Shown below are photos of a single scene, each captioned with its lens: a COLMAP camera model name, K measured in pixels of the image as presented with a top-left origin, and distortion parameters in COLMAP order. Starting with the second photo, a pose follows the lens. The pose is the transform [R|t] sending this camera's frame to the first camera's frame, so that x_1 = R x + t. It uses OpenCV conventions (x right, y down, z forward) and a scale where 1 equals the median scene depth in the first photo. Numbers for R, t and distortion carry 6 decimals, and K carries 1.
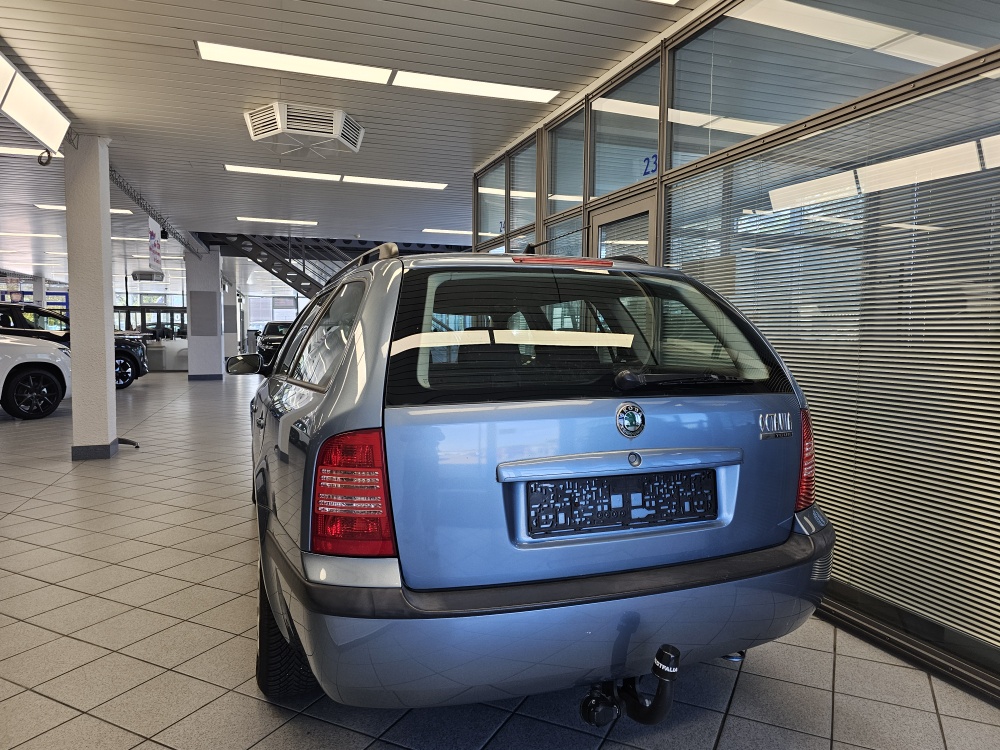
lens RADIAL K [[679.4, 0, 523.1], [0, 679.4, 369.7], [0, 0, 1]] dist [0.053516, -0.058816]
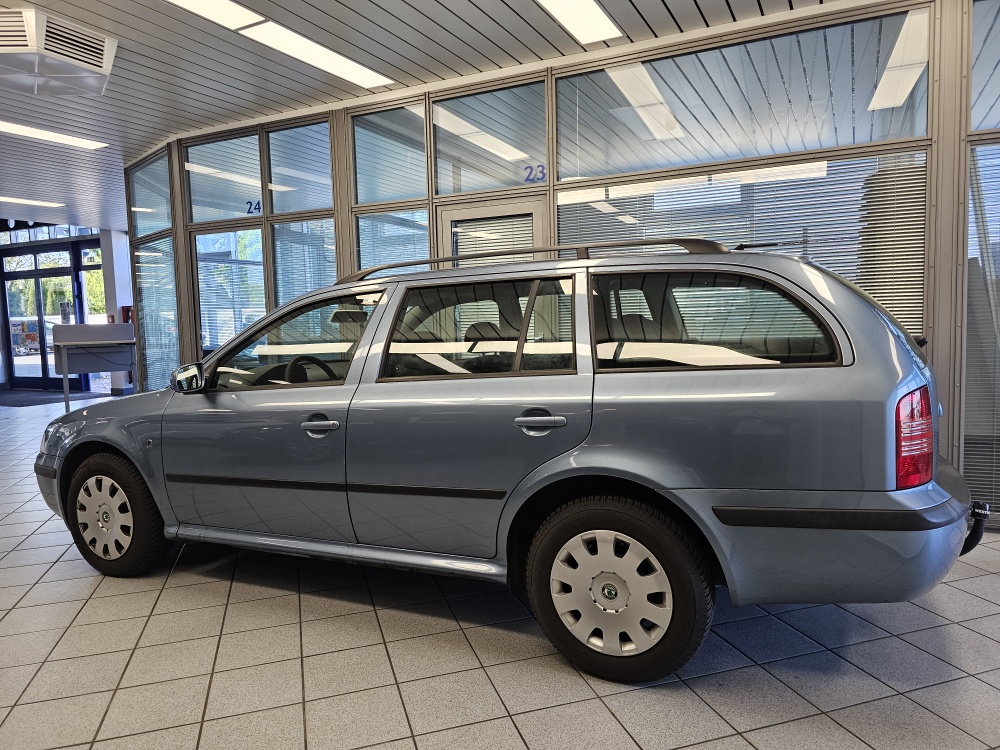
lens RADIAL K [[678.9, 0, 529.8], [0, 678.9, 360.7], [0, 0, 1]] dist [-0.016549, -0.001180]
pose [[0.709218, -0.068075, 0.701695, -0.535795], [0.069911, 0.997212, 0.026085, -0.015959], [-0.701514, 0.030556, 0.712000, 0.182298]]
